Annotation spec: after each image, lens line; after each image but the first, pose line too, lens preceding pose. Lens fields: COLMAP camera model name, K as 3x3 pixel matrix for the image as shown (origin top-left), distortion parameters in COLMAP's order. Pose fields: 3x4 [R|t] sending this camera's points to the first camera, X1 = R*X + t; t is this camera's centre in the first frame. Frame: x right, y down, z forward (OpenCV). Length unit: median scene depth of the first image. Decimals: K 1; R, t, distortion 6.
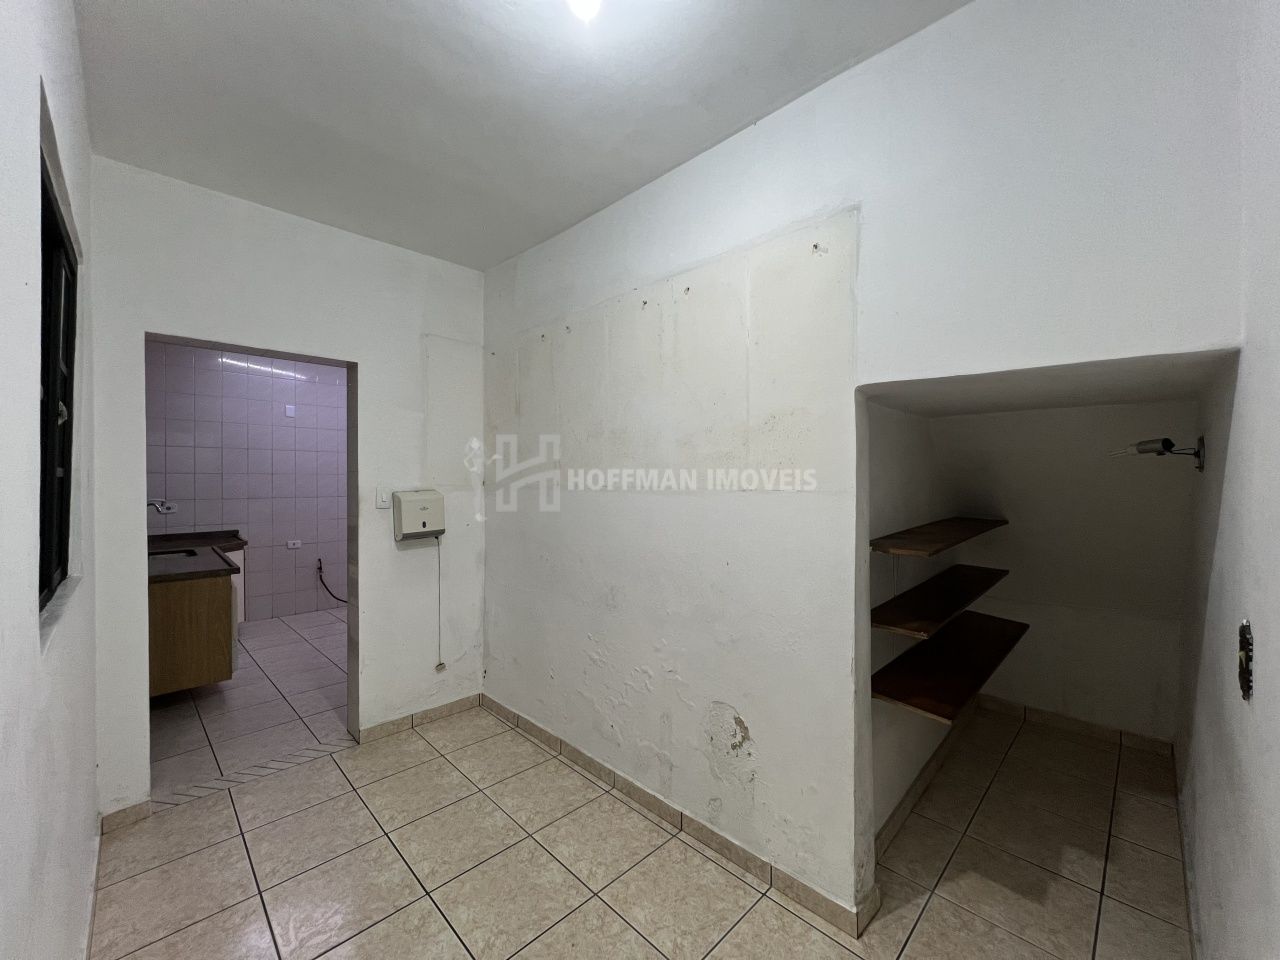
lens RADIAL K [[507.8, 0, 636.4], [0, 507.8, 479.3], [0, 0, 1]] dist [0.000930, -0.000180]
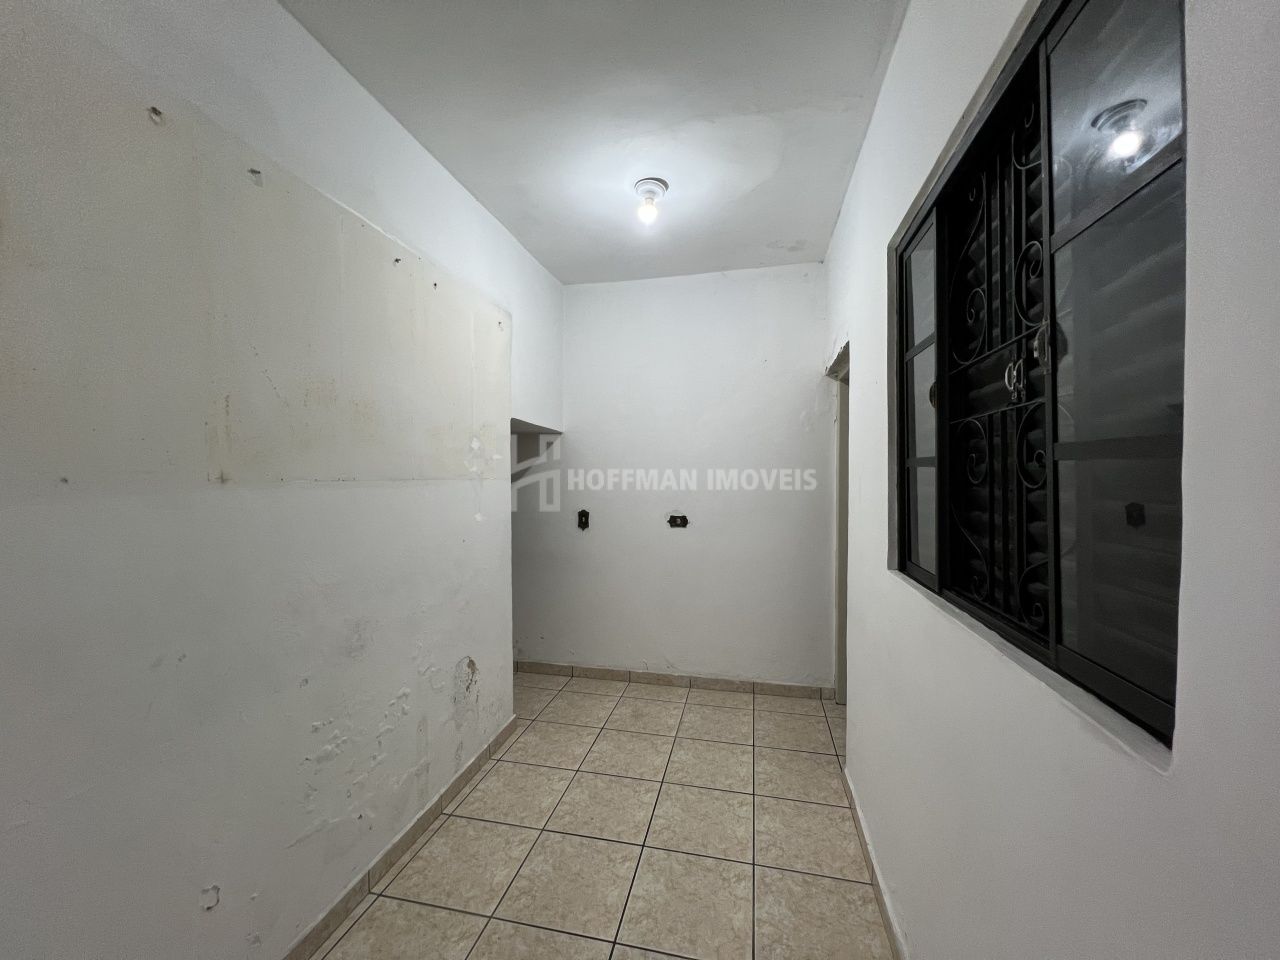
lens RADIAL K [[507.8, 0, 638.2], [0, 507.8, 472.9], [0, 0, 1]] dist [0.000930, -0.000180]
pose [[-0.534325, 0.001112, 0.845278, -0.960130], [0.006003, 0.999979, 0.002479, 0.004554], [-0.845258, 0.006398, -0.534321, 1.169872]]
